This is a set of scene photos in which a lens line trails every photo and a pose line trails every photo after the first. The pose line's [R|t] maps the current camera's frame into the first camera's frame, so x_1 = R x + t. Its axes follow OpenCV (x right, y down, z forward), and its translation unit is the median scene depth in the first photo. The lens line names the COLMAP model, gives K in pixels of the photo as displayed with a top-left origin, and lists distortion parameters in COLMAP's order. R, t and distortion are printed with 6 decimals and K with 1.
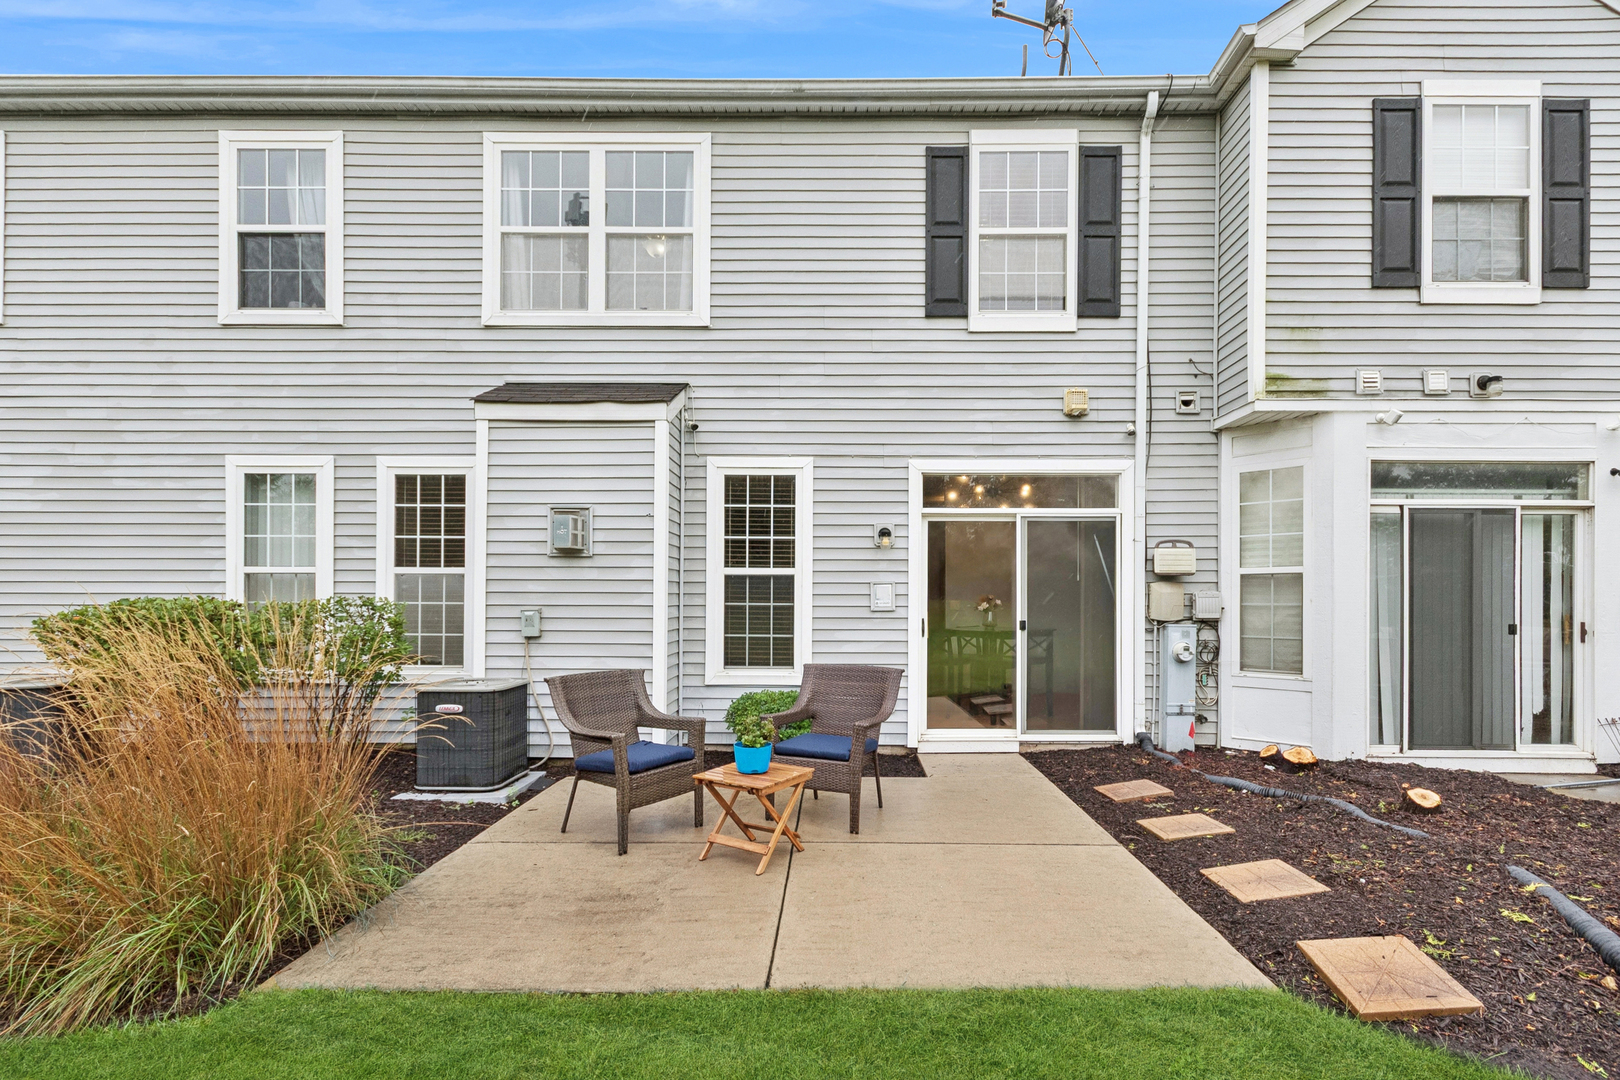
lens RADIAL K [[706.4, 0, 815.8], [0, 706.4, 589.6], [0, 0, 1]] dist [0.006427, -0.000948]
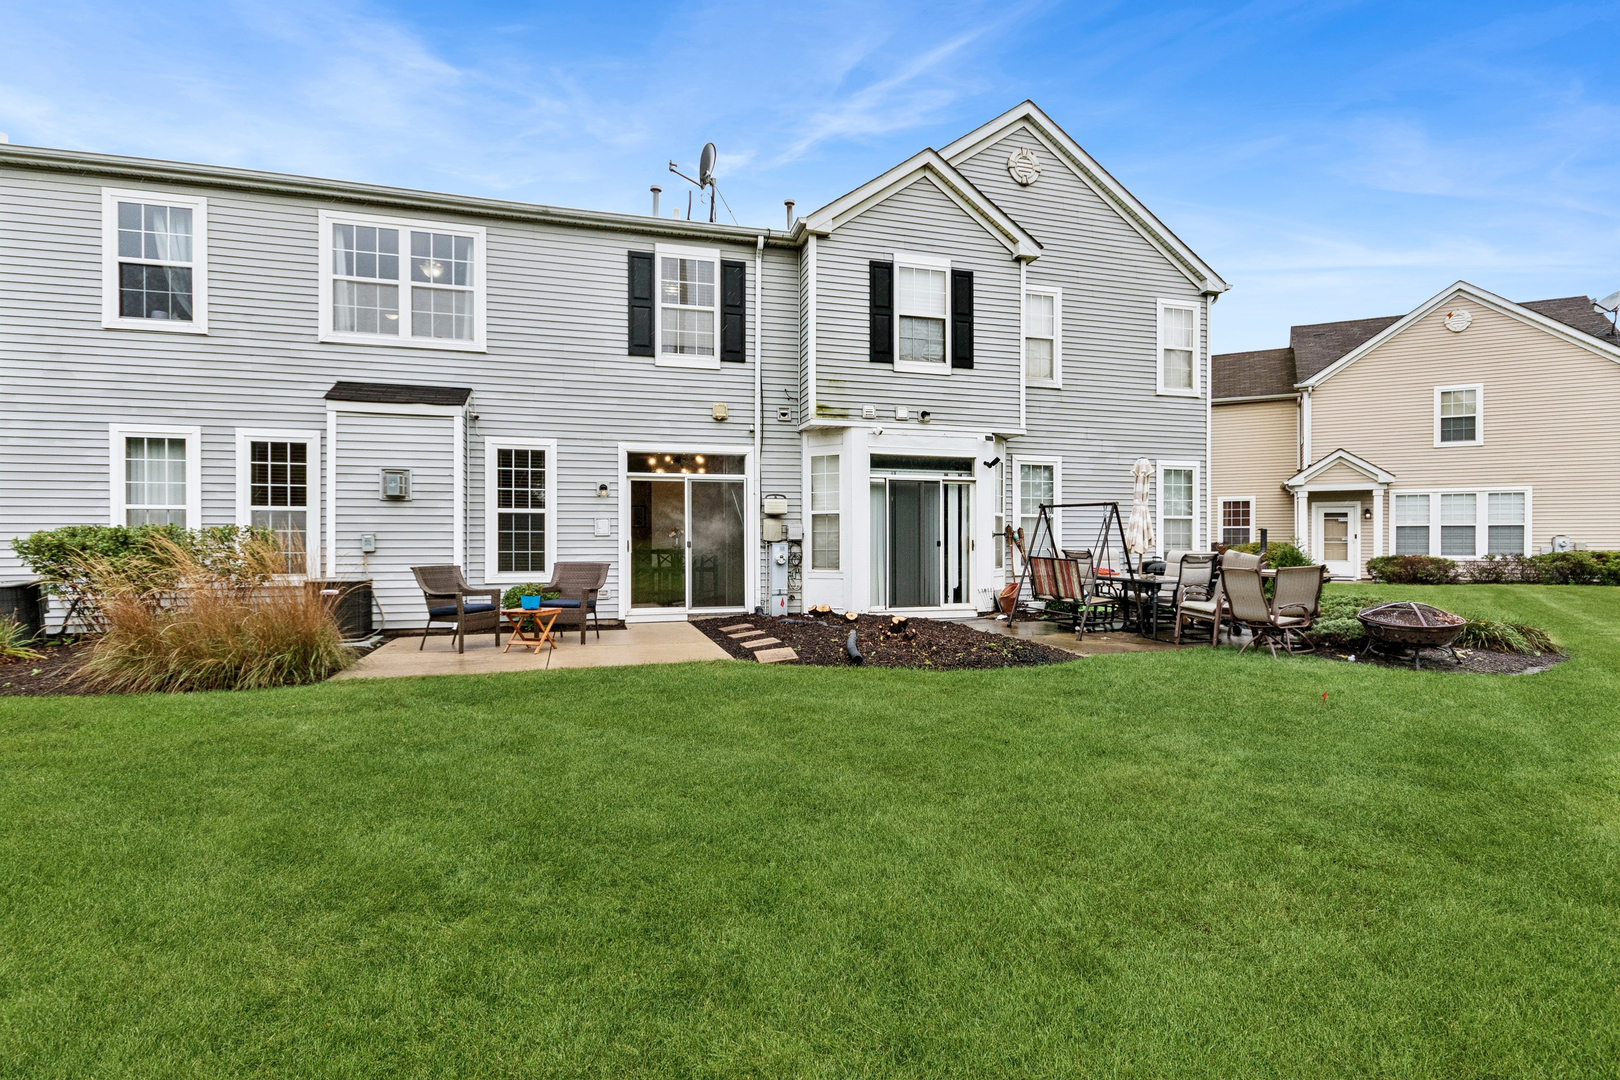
lens RADIAL K [[832.3, 0, 813.2], [0, 832.3, 546.4], [0, 0, 1]] dist [0.005298, 0.000024]
pose [[0.951861, -0.006183, 0.306467, -0.030385], [0.000262, 0.999813, 0.019359, 0.018380], [-0.306530, -0.018347, 0.951684, -0.970524]]
